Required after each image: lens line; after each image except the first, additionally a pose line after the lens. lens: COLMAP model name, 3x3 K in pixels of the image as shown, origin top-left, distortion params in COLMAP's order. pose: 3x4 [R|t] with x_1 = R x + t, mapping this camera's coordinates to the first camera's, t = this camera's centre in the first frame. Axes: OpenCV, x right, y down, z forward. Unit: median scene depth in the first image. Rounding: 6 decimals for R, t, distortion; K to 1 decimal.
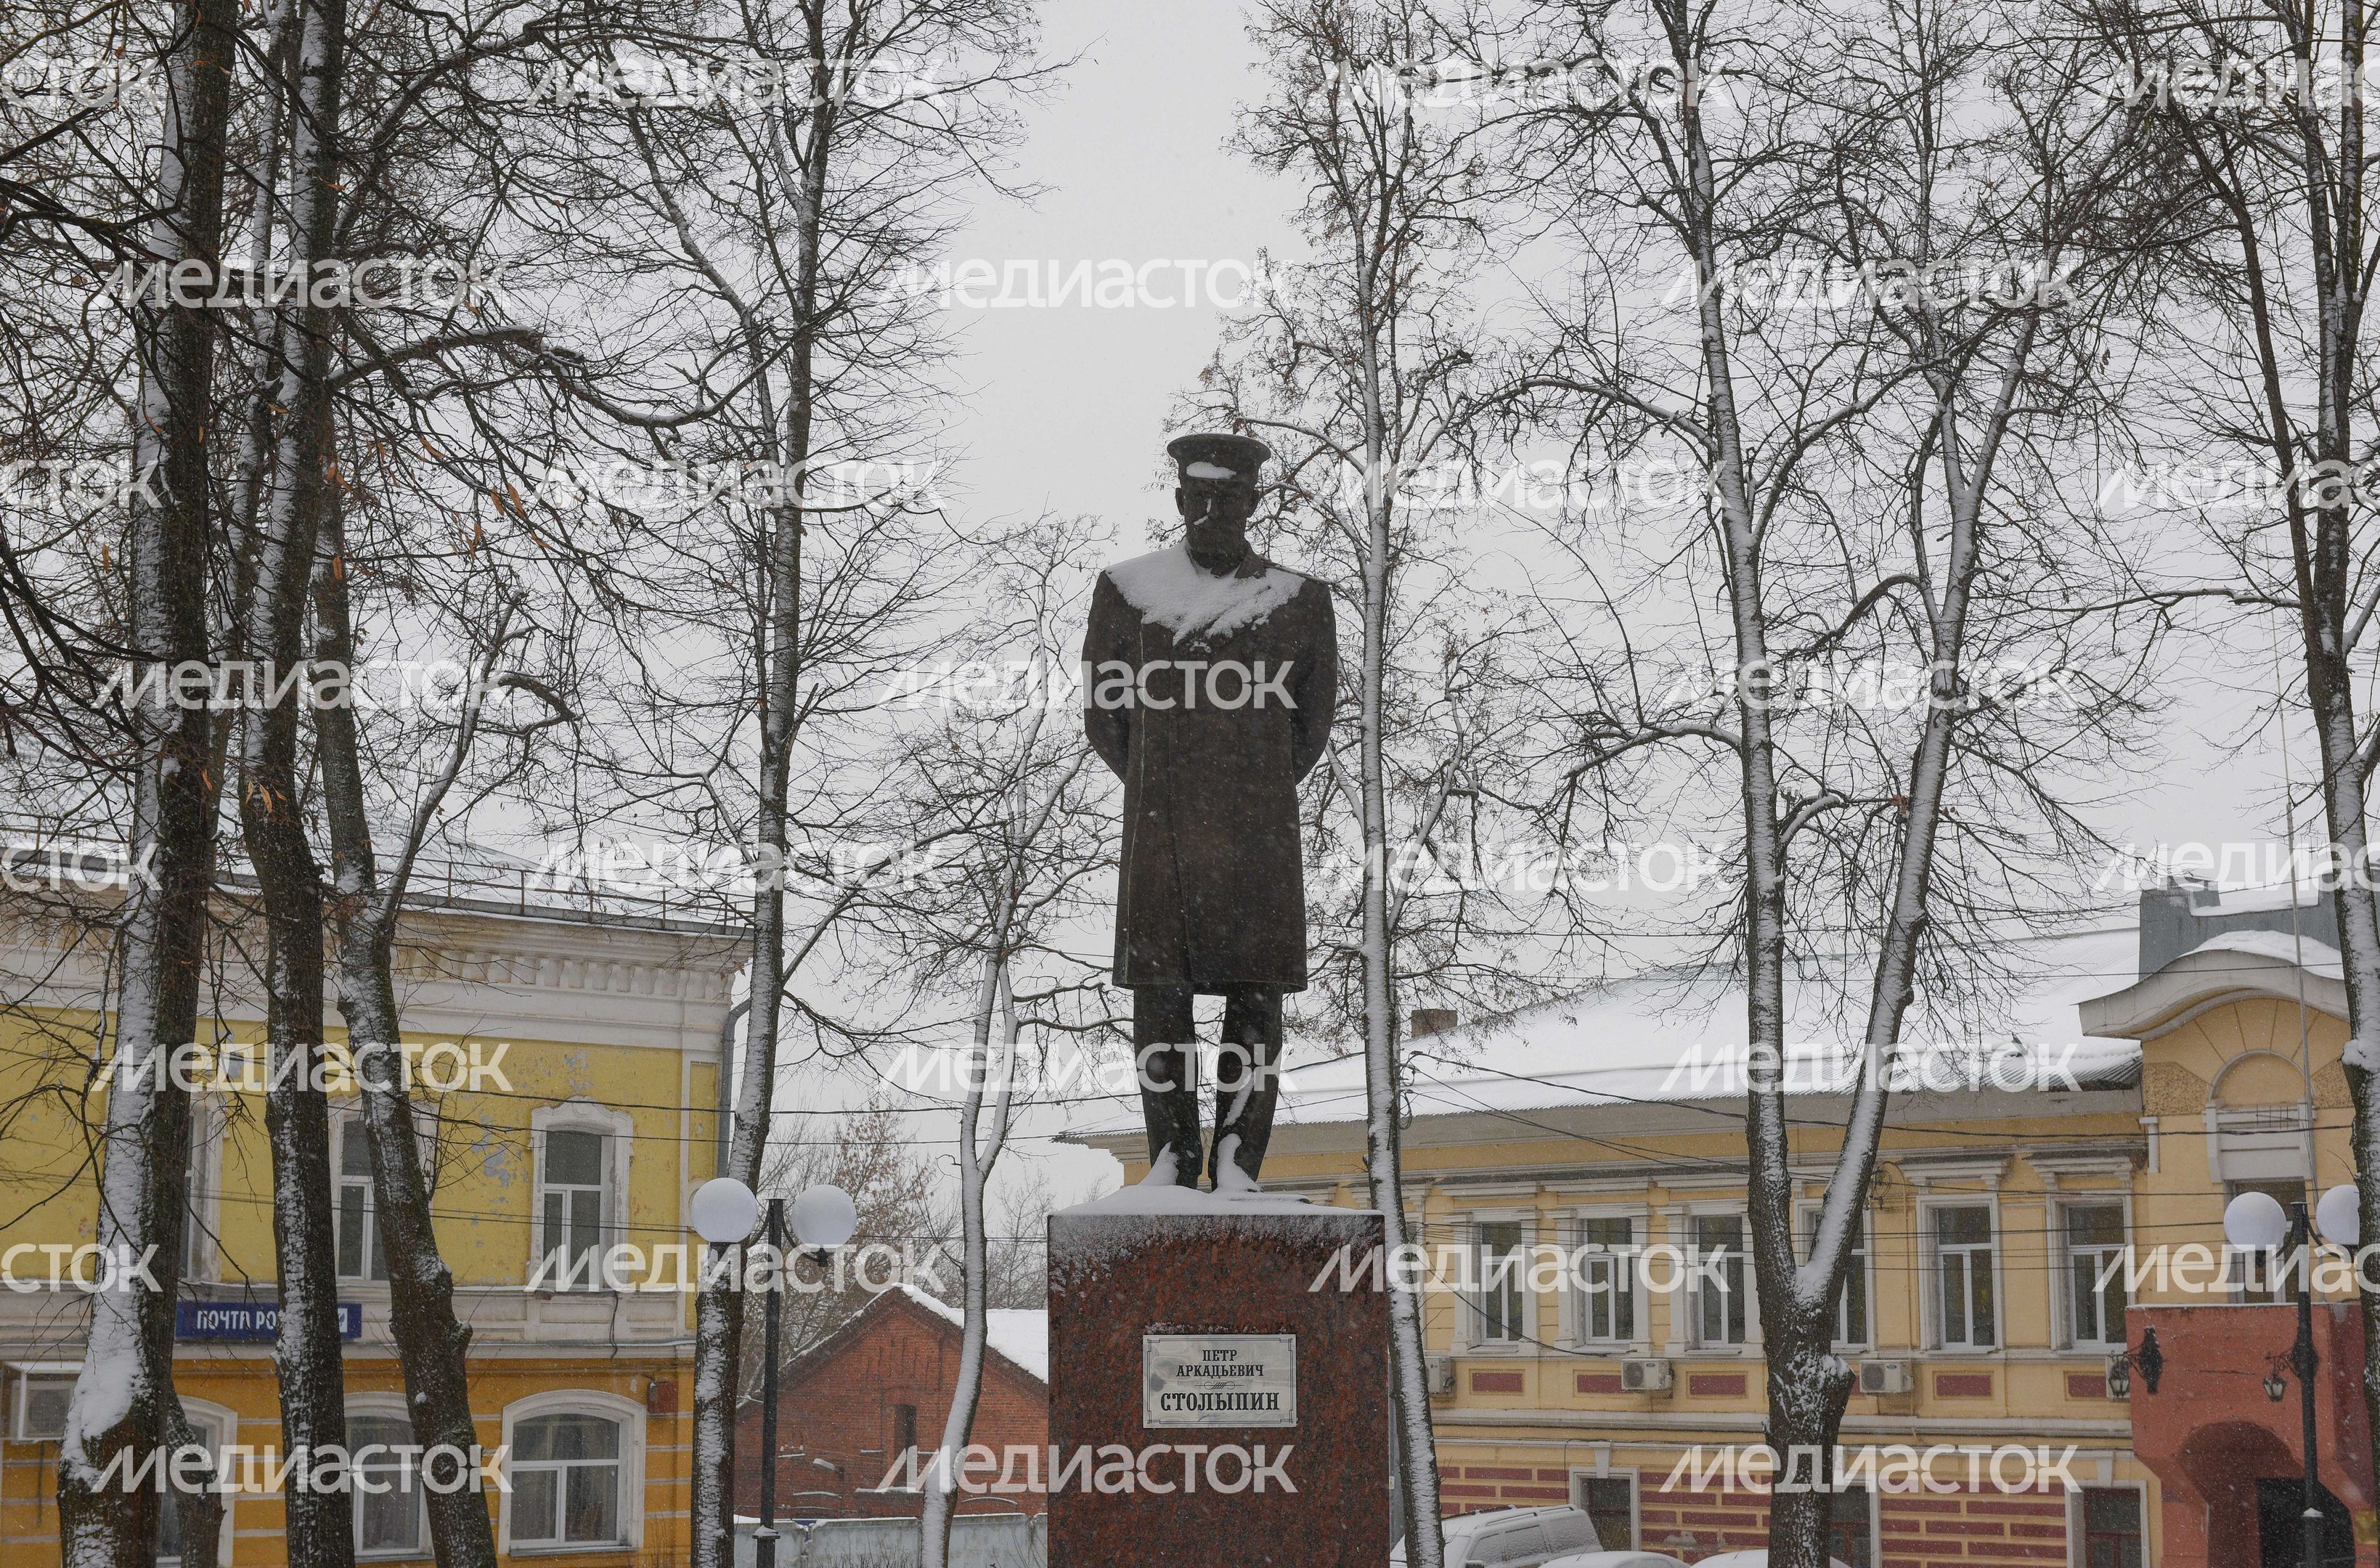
lens RADIAL K [[4019.5, 0, 1185.7], [0, 4019.5, 735.3], [0, 0, 1]] dist [0.036887, -0.103824]
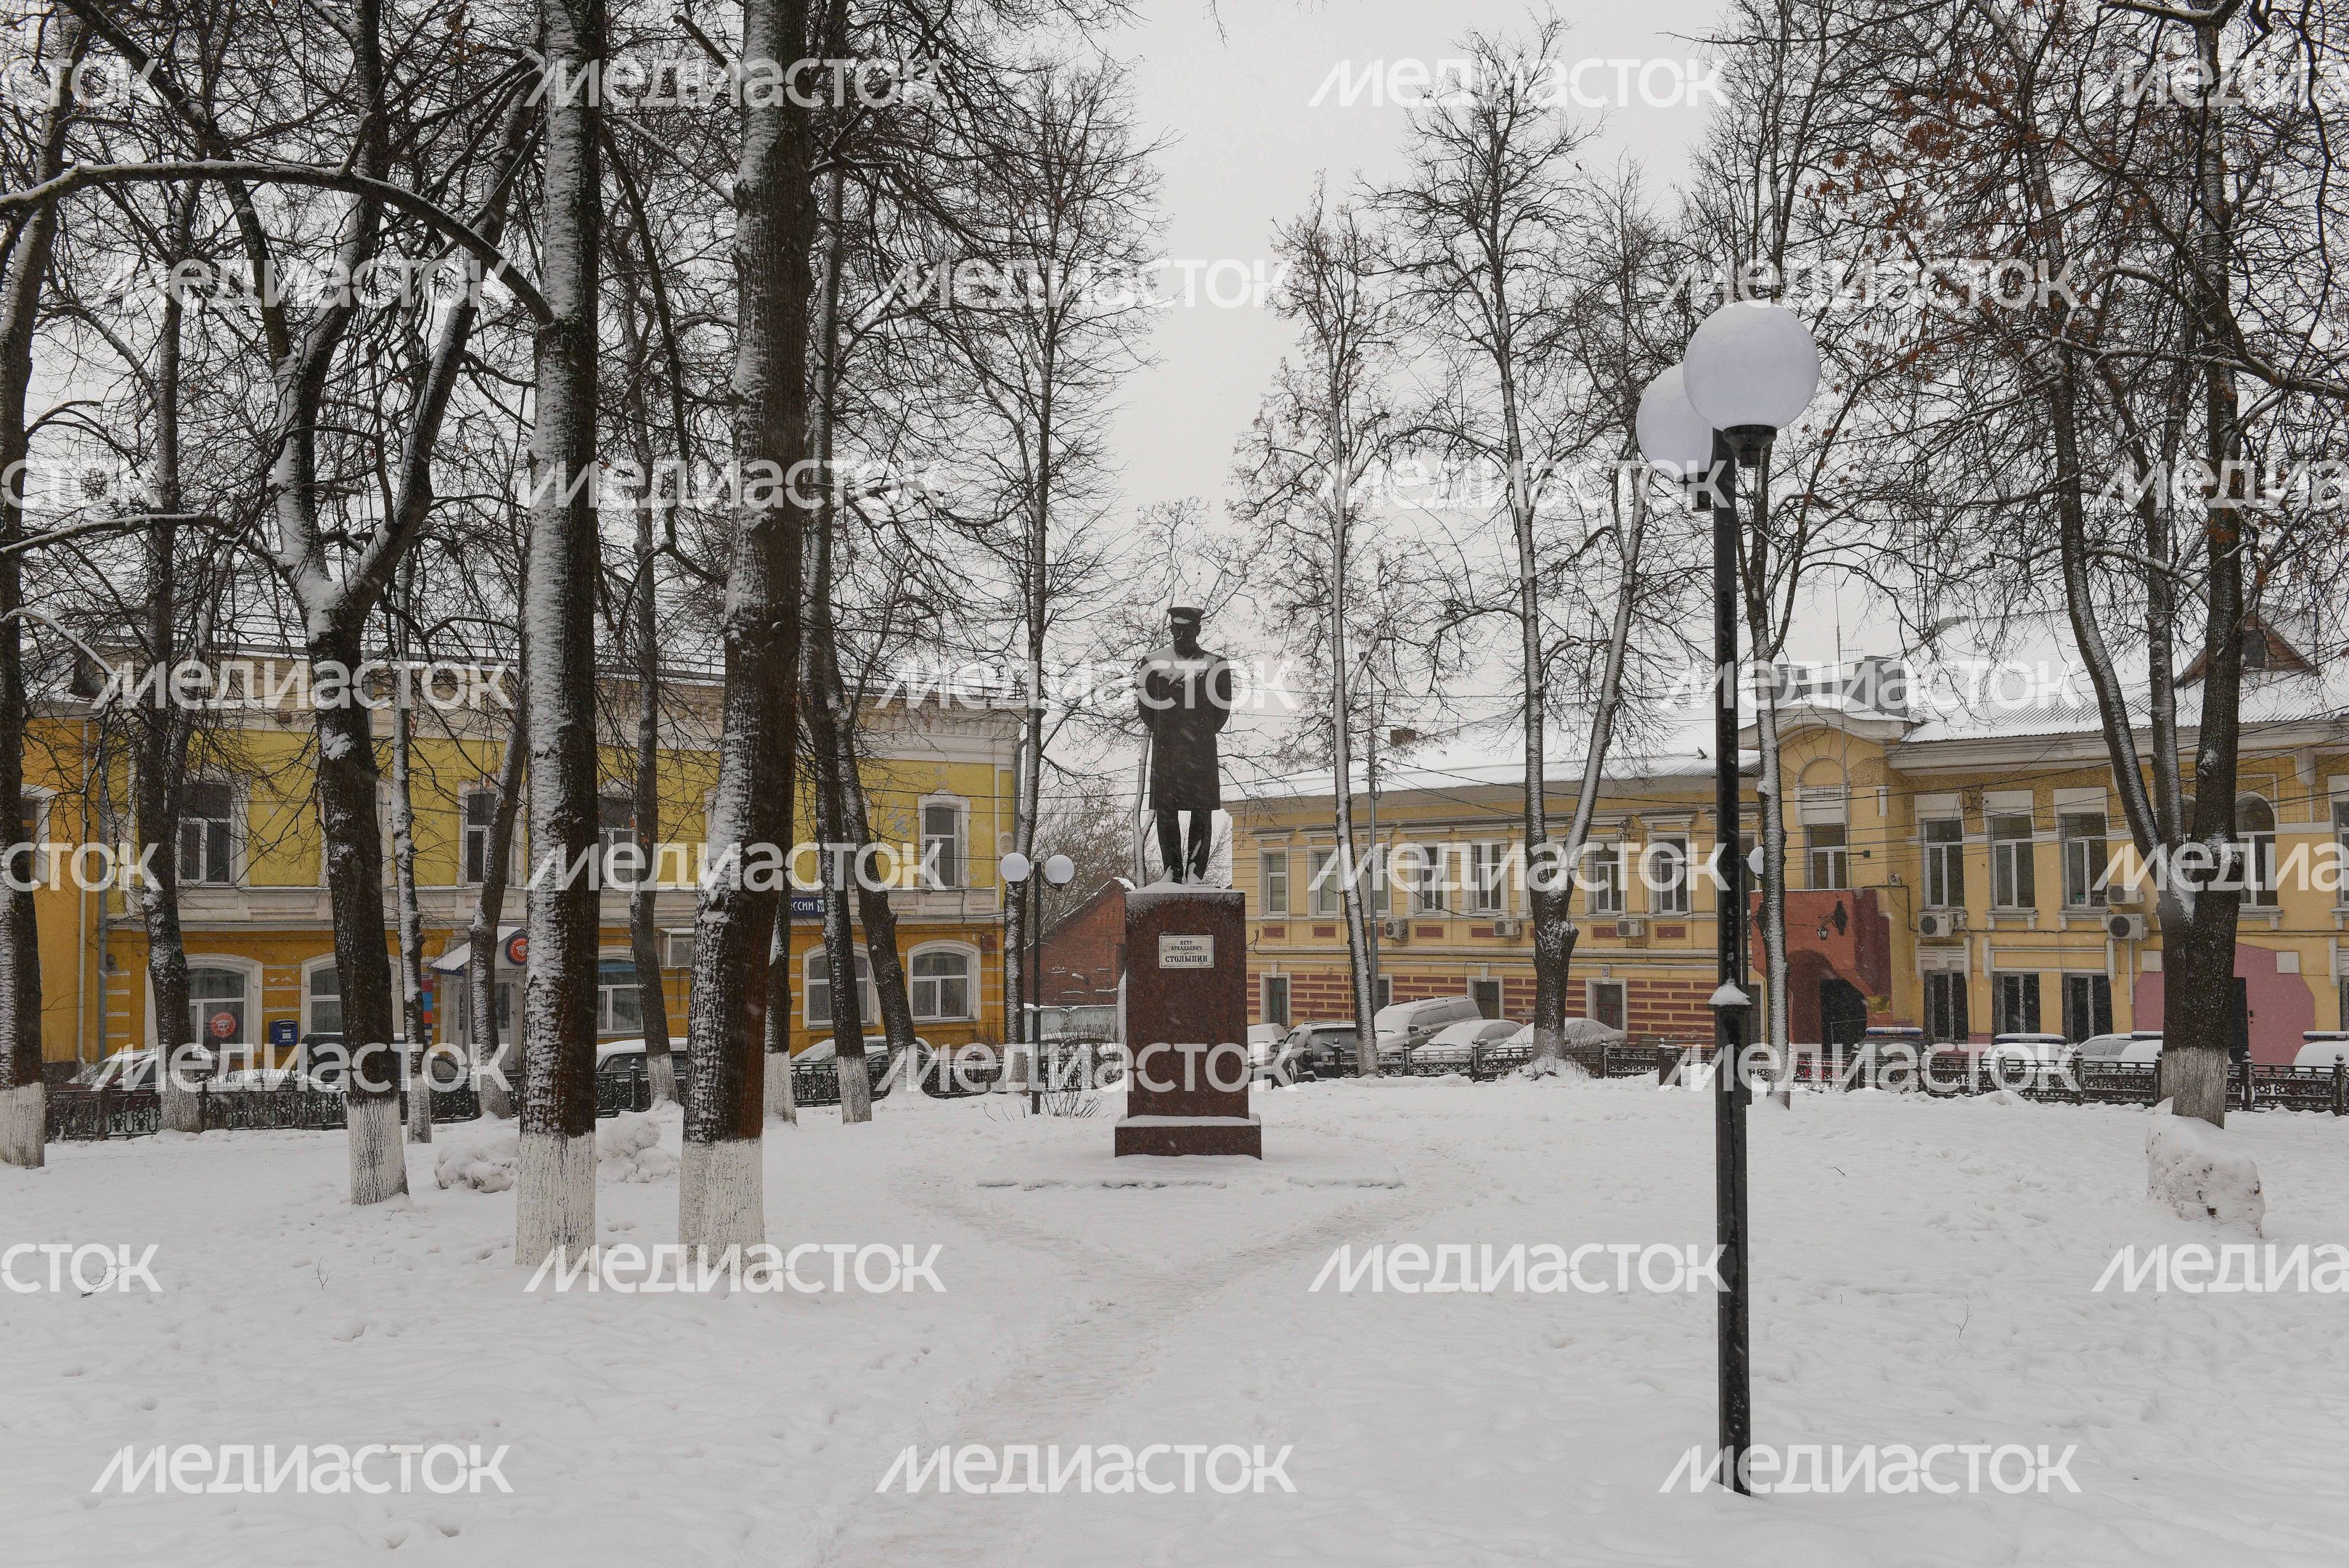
lens RADIAL K [[2434.2, 0, 1174.5], [0, 2434.2, 784.0], [0, 0, 1]] dist [-0.004909, -0.000460]
pose [[0.998672, -0.010404, -0.050456, 0.025905], [0.015448, 0.994803, 0.100644, -0.038091], [0.049146, -0.101289, 0.993642, -0.203079]]
